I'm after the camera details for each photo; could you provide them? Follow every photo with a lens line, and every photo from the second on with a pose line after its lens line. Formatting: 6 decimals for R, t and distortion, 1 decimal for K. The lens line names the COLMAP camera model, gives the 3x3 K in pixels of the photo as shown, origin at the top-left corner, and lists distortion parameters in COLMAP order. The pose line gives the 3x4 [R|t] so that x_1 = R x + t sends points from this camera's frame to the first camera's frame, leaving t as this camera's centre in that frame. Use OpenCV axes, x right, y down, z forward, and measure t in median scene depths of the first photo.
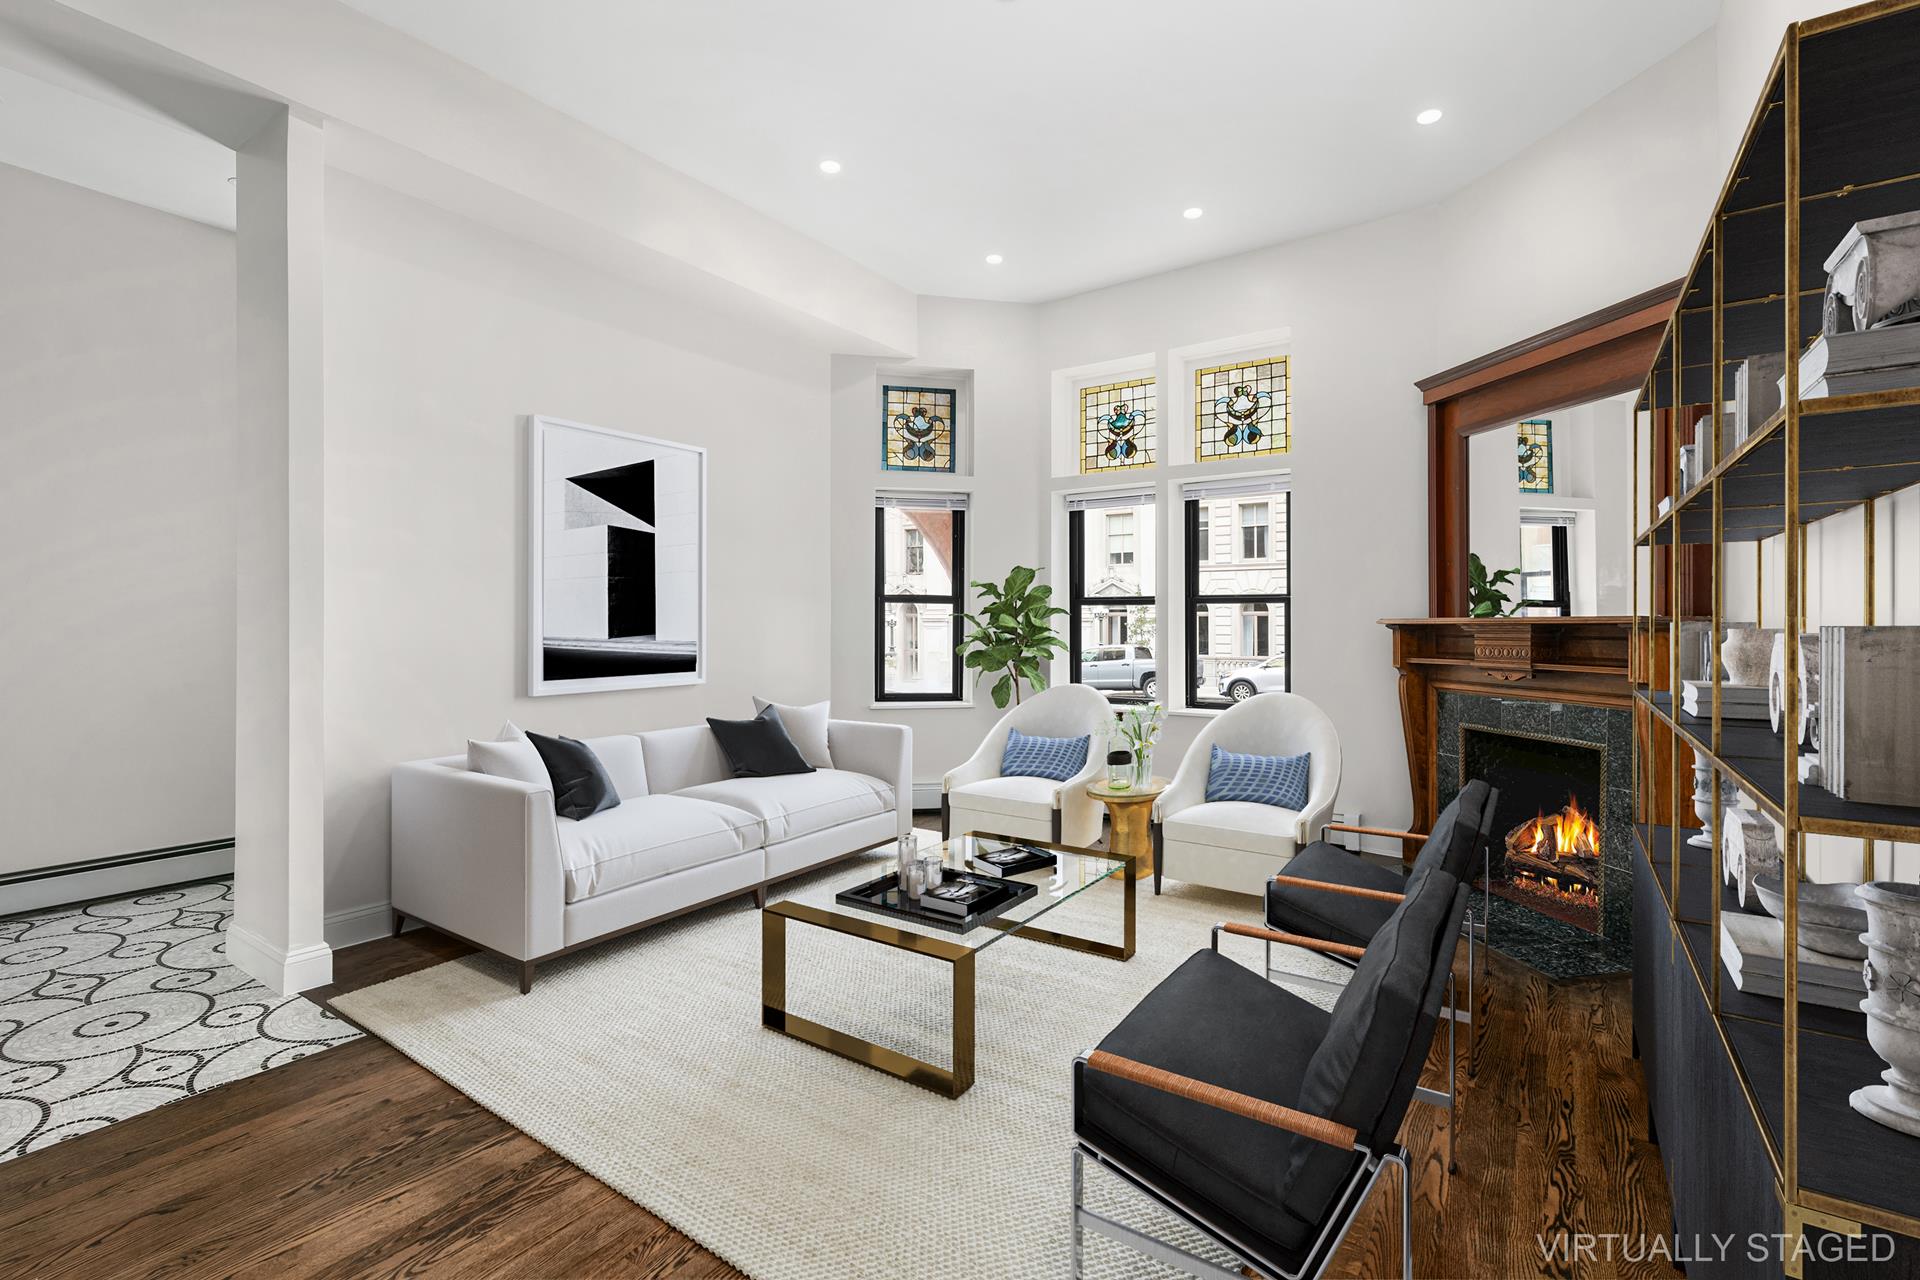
lens RADIAL K [[876.0, 0, 960.0], [0, 876.0, 640.0], [0, 0, 1]] dist [0.035632, 0.000246]
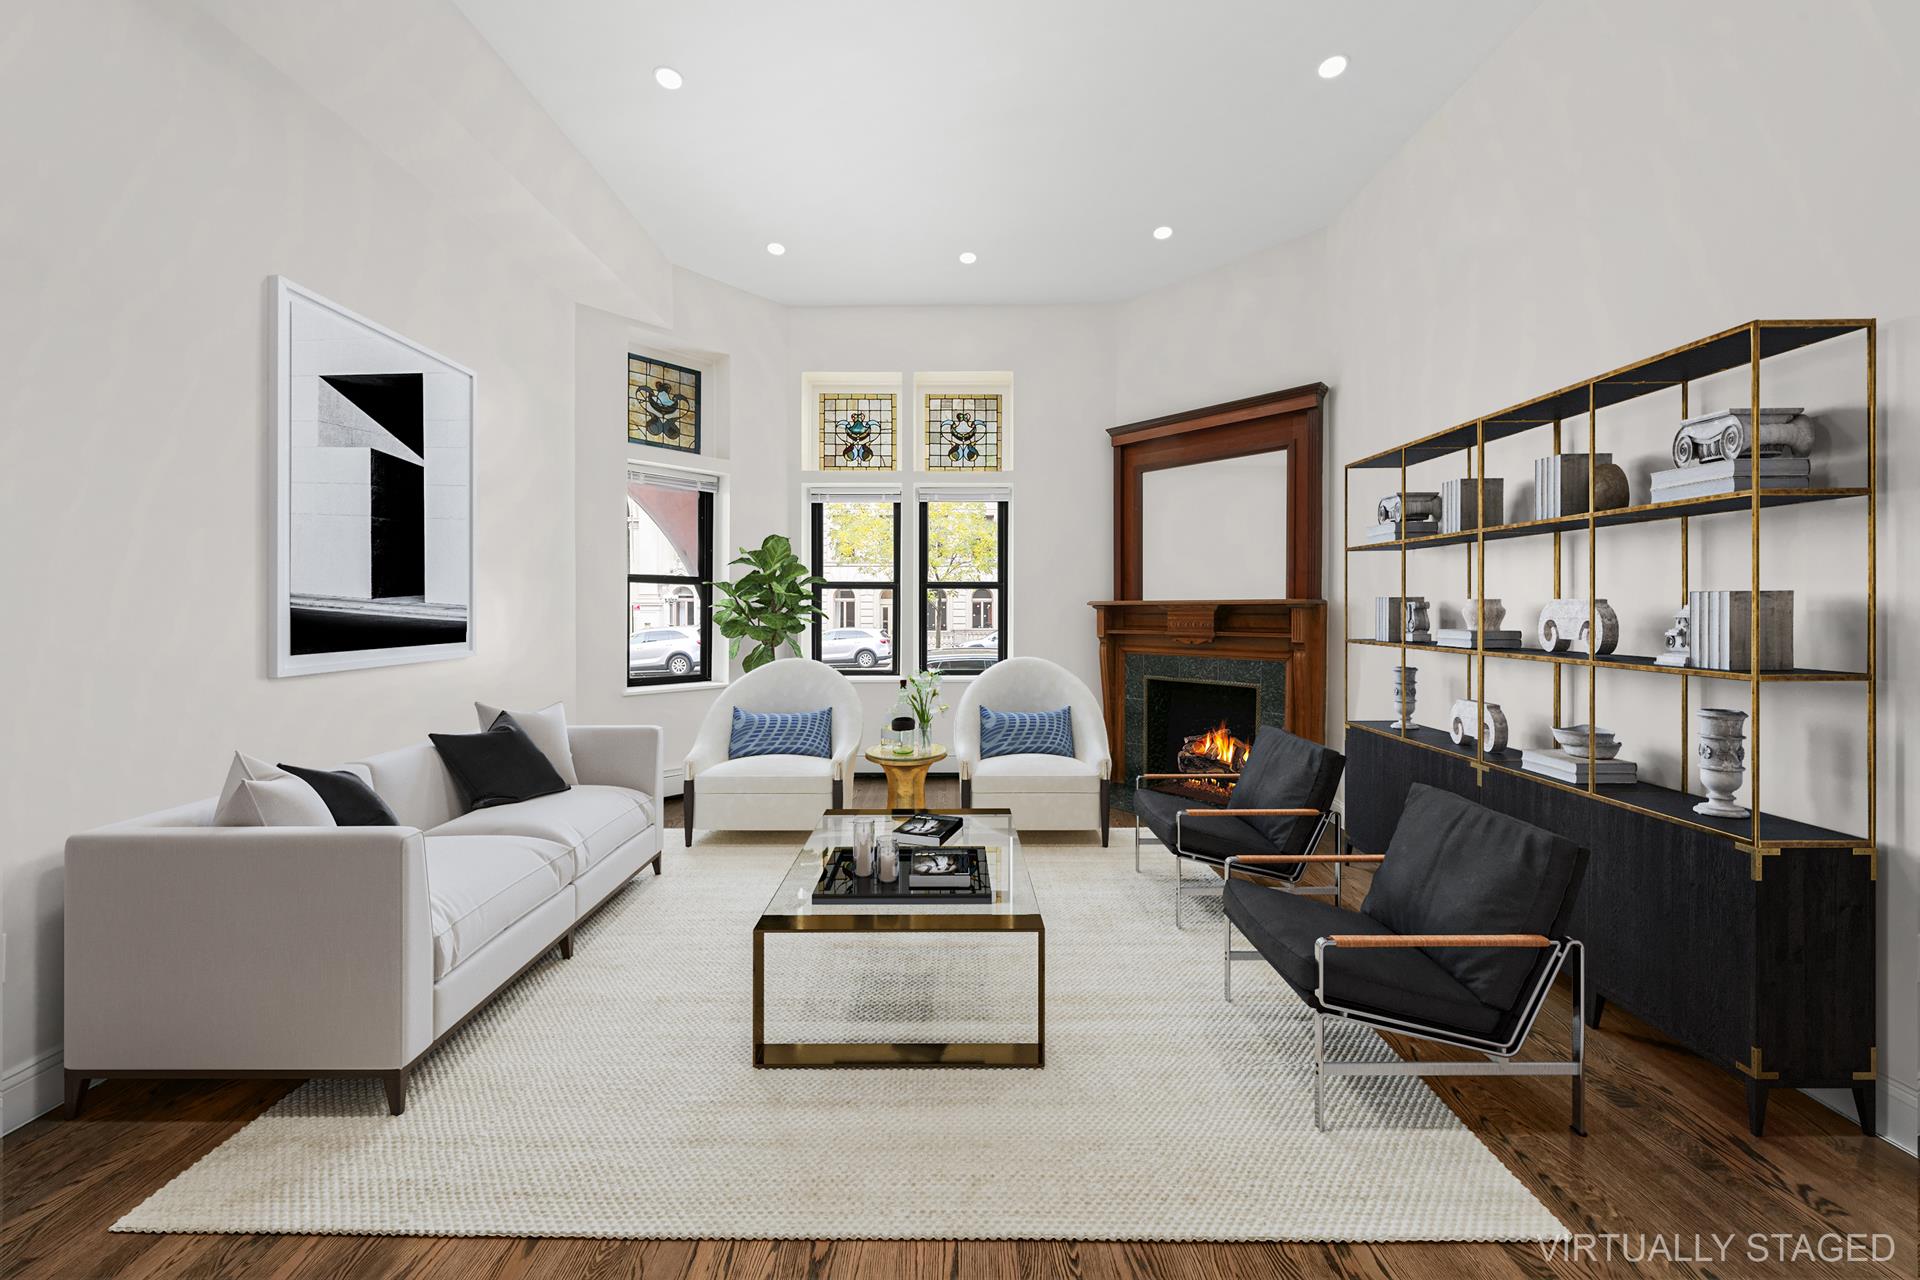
lens RADIAL K [[699.6, 0, 960.0], [0, 699.6, 640.0], [0, 0, 1]] dist [-0.000802, -0.000120]
pose [[0.839524, -0.011585, 0.543199, -0.214021], [0.005122, 0.999897, 0.013409, 0.015552], [-0.543299, -0.008475, 0.839497, 0.174694]]
